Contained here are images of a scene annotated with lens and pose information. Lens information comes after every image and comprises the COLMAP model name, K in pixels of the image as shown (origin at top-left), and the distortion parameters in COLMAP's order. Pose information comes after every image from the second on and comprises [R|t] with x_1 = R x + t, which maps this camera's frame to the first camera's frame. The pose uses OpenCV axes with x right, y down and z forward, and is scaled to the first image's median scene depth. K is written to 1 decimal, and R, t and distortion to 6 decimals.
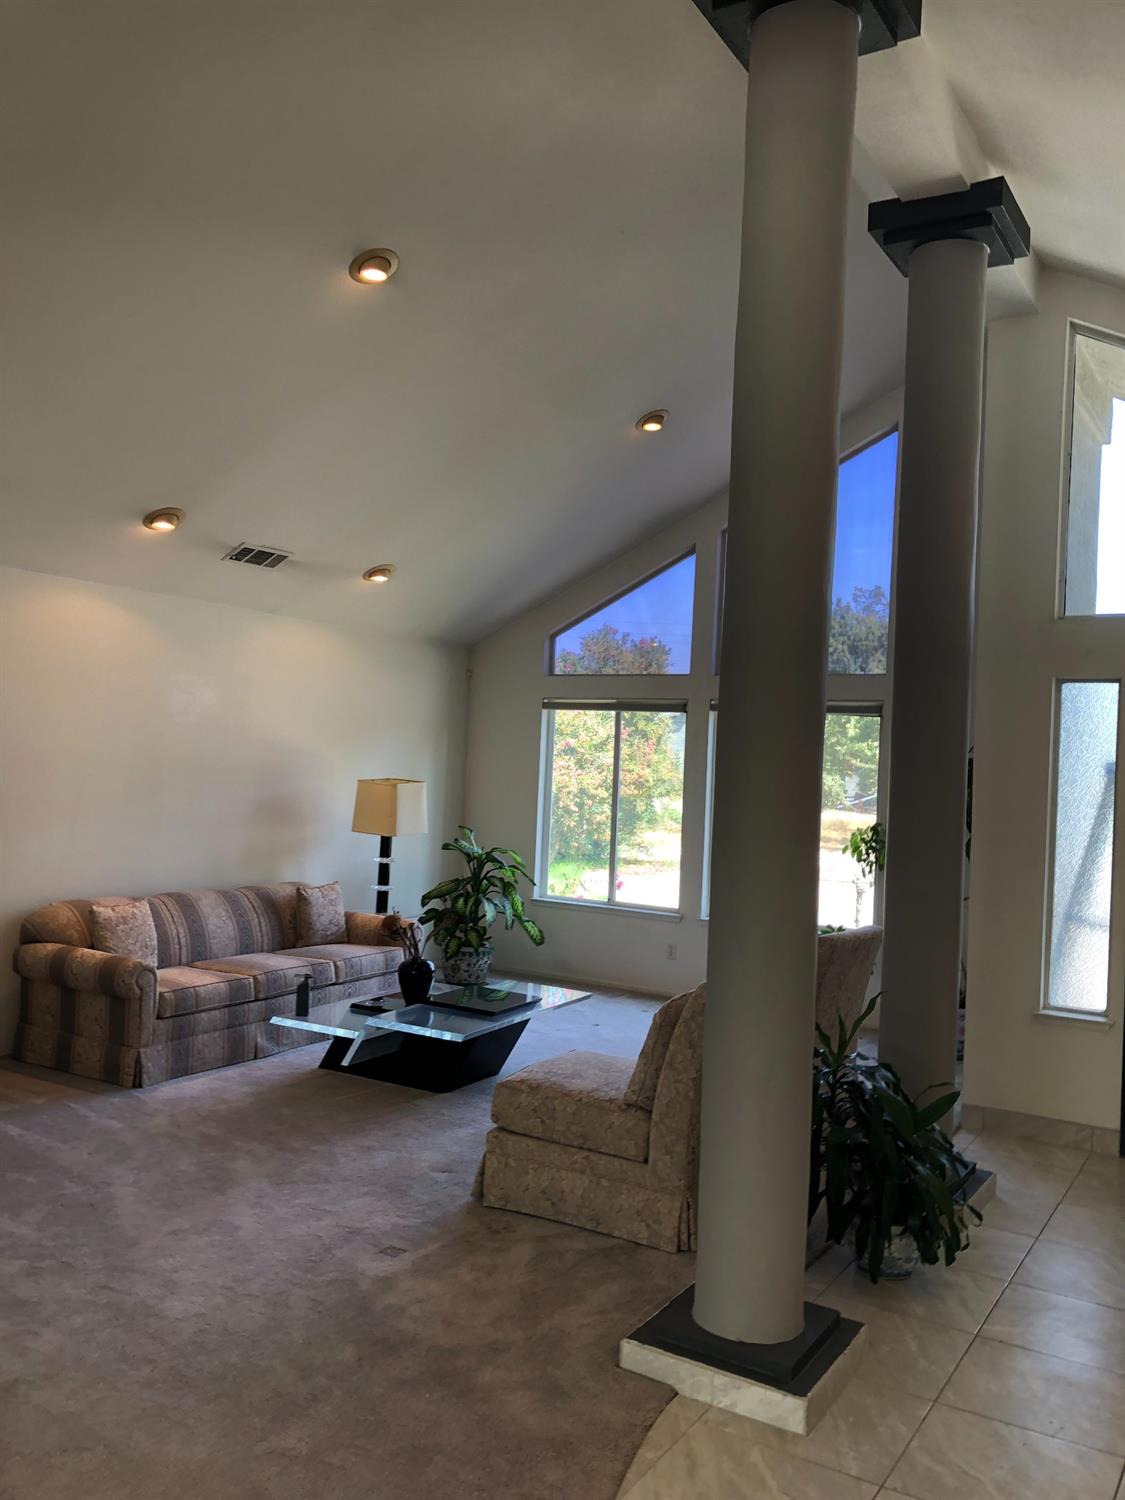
lens RADIAL K [[1216.0, 0, 562.5], [0, 1216.0, 750.0], [0, 0, 1]] dist [0.084386, -0.176361]
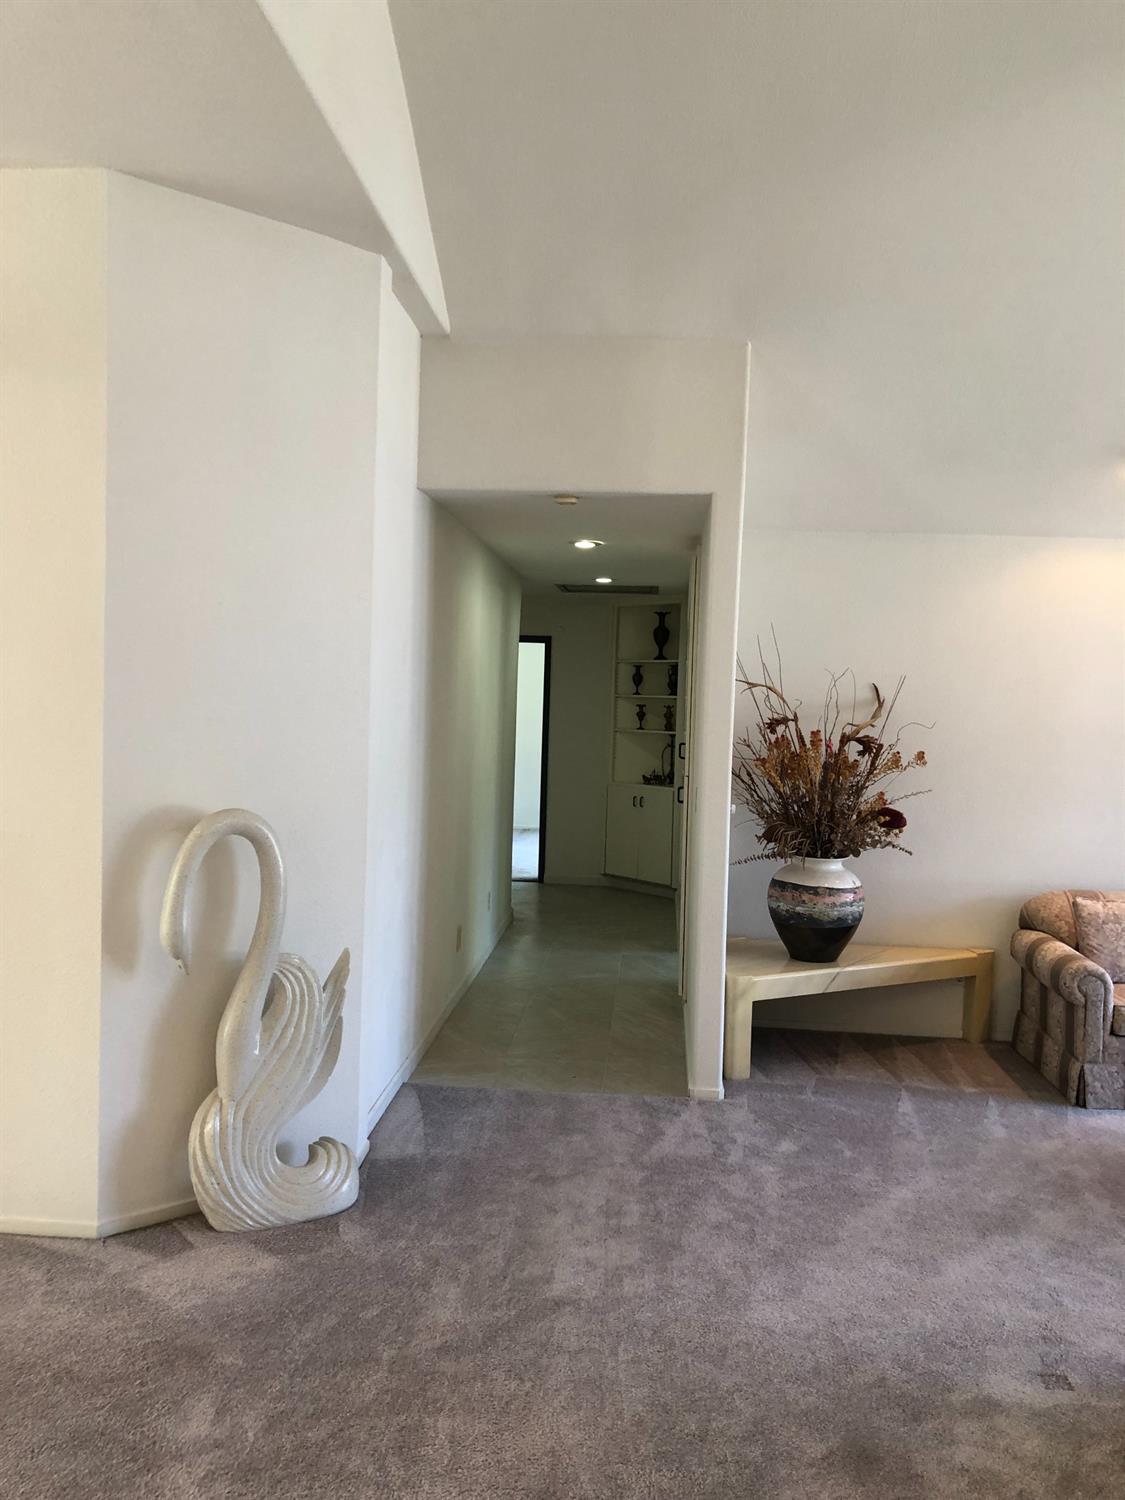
lens RADIAL K [[1214.1, 0, 562.5], [0, 1214.1, 750.0], [0, 0, 1]] dist [0.068993, -0.102022]
pose [[0.444844, 0.007897, -0.895573, 0.289999], [0.001739, 0.999952, 0.009681, 0.009682], [0.895607, -0.005863, 0.444808, 0.288247]]
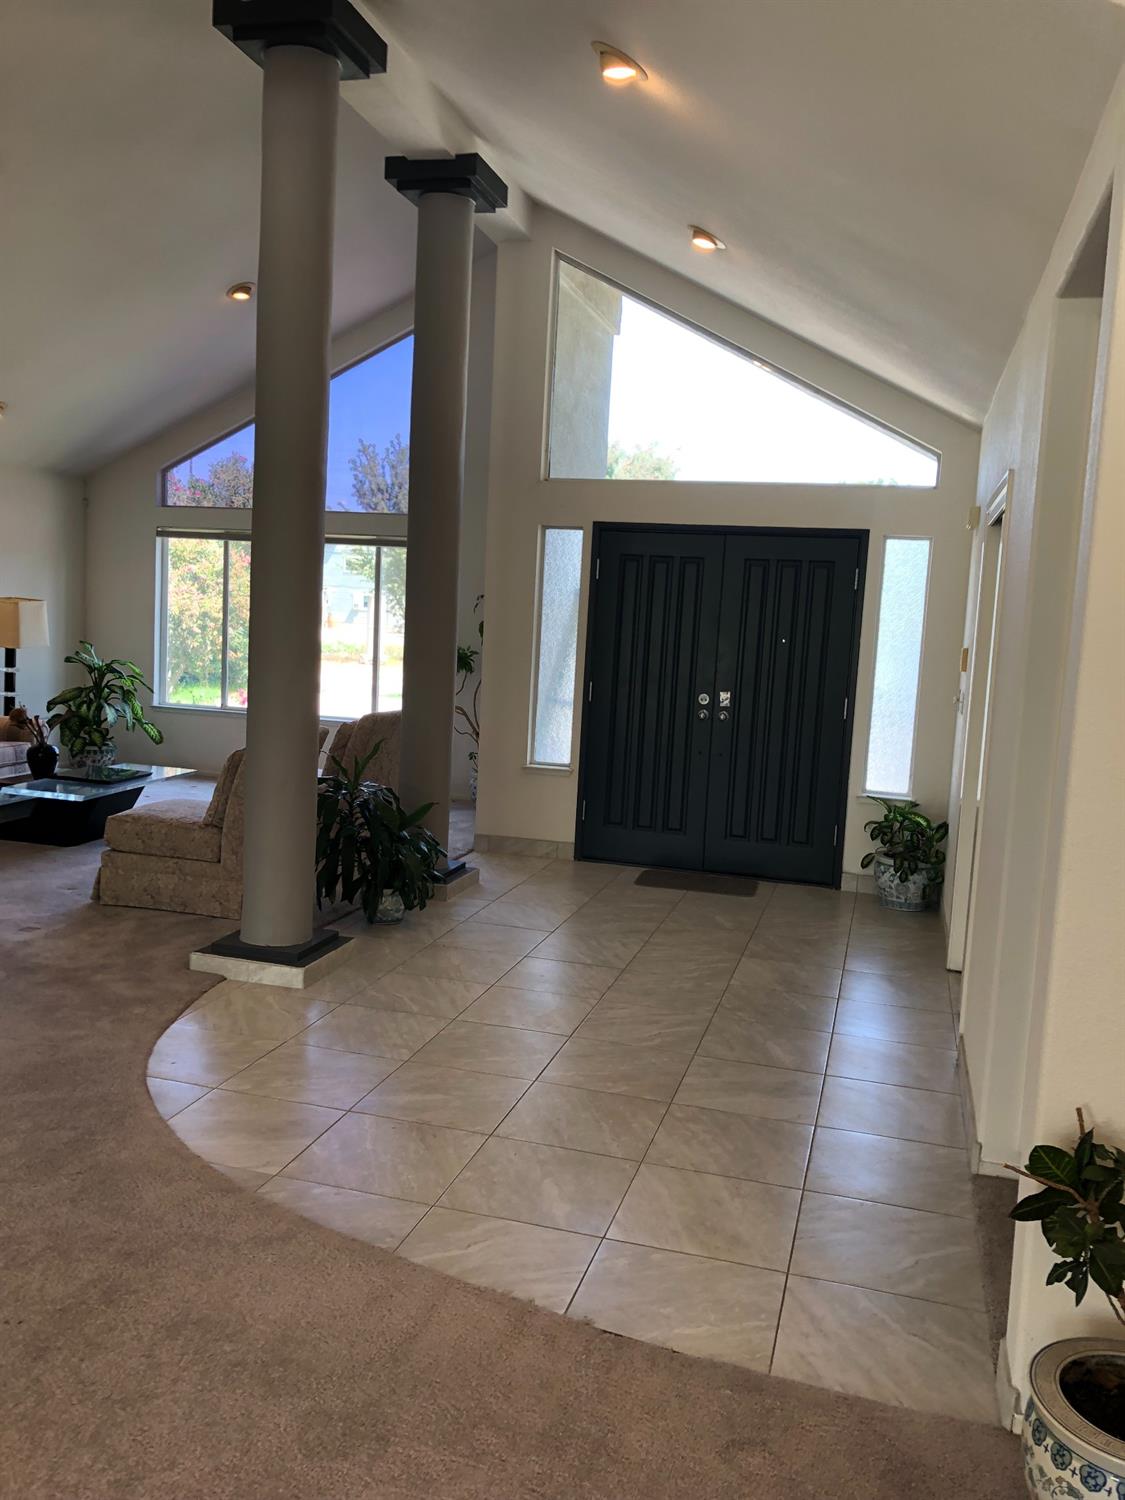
lens RADIAL K [[1224.3, 0, 562.5], [0, 1224.3, 750.0], [0, 0, 1]] dist [0.063590, -0.186920]
pose [[0.961770, -0.023336, 0.272863, 0.049180], [-0.013663, 0.991034, 0.132912, 0.008409], [-0.273518, -0.131559, 0.952827, -0.345462]]
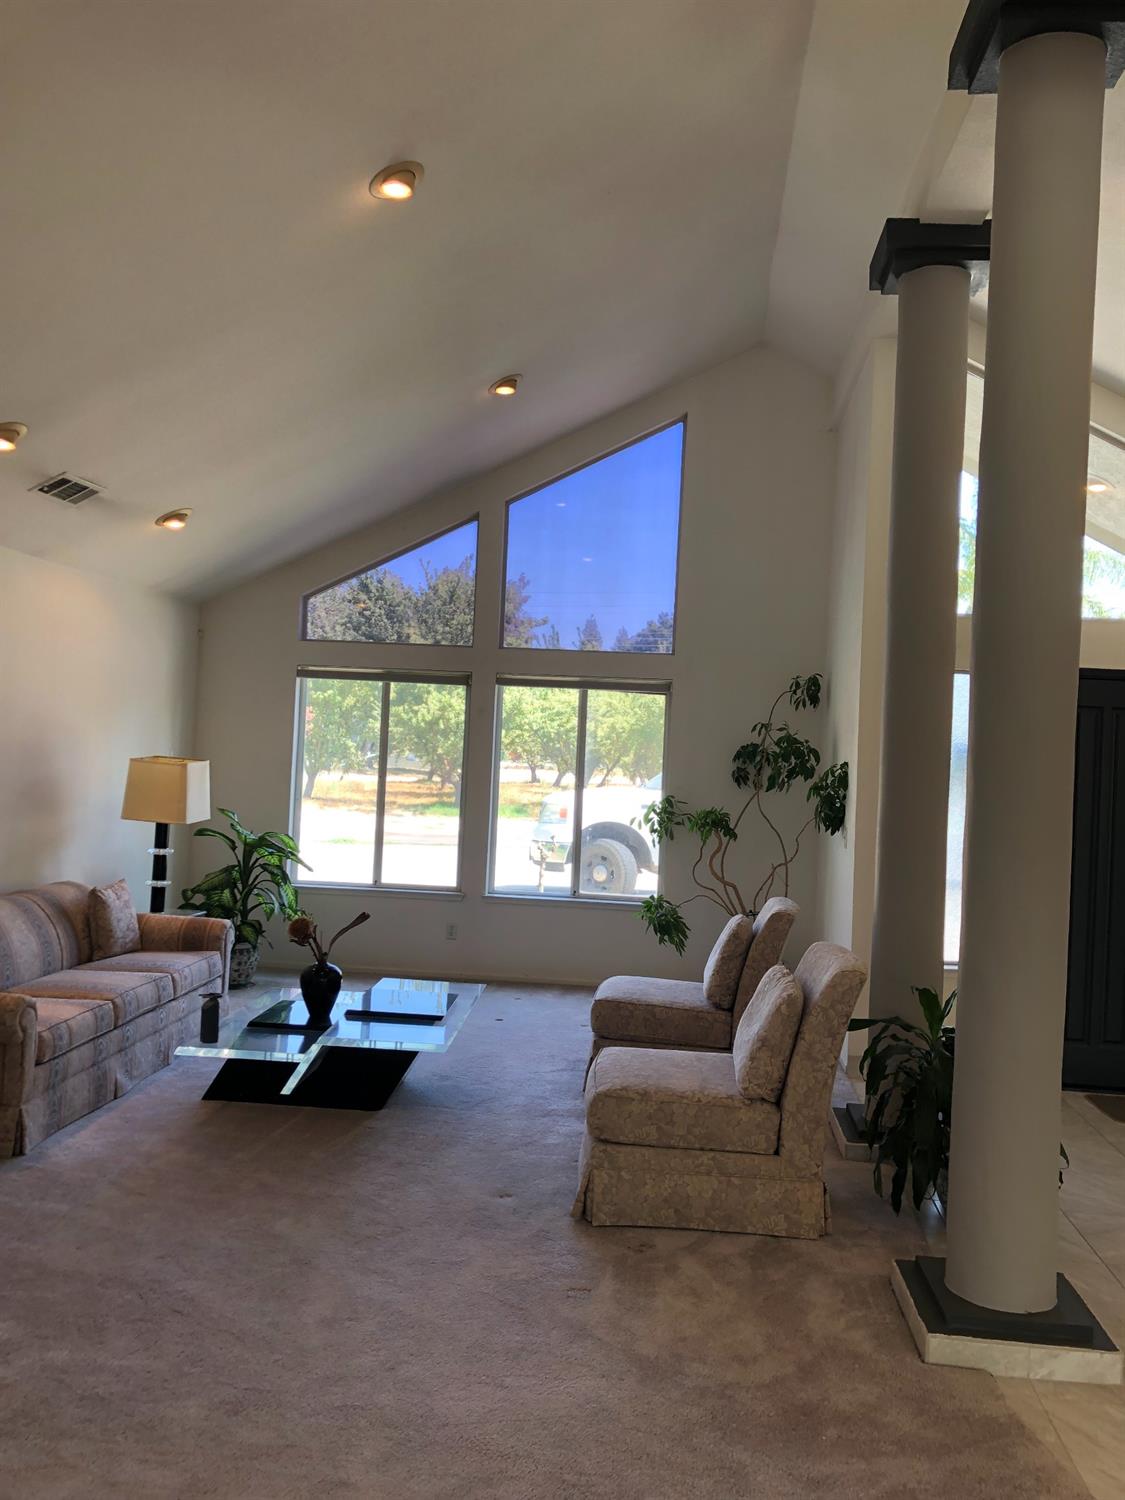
lens RADIAL K [[1214.1, 0, 562.5], [0, 1214.1, 750.0], [0, 0, 1]] dist [0.068993, -0.102022]
pose [[0.899736, -0.006047, 0.436394, -0.394020], [-0.008810, 0.999449, 0.032014, -0.017056], [-0.436347, -0.032649, 0.899186, 0.145045]]
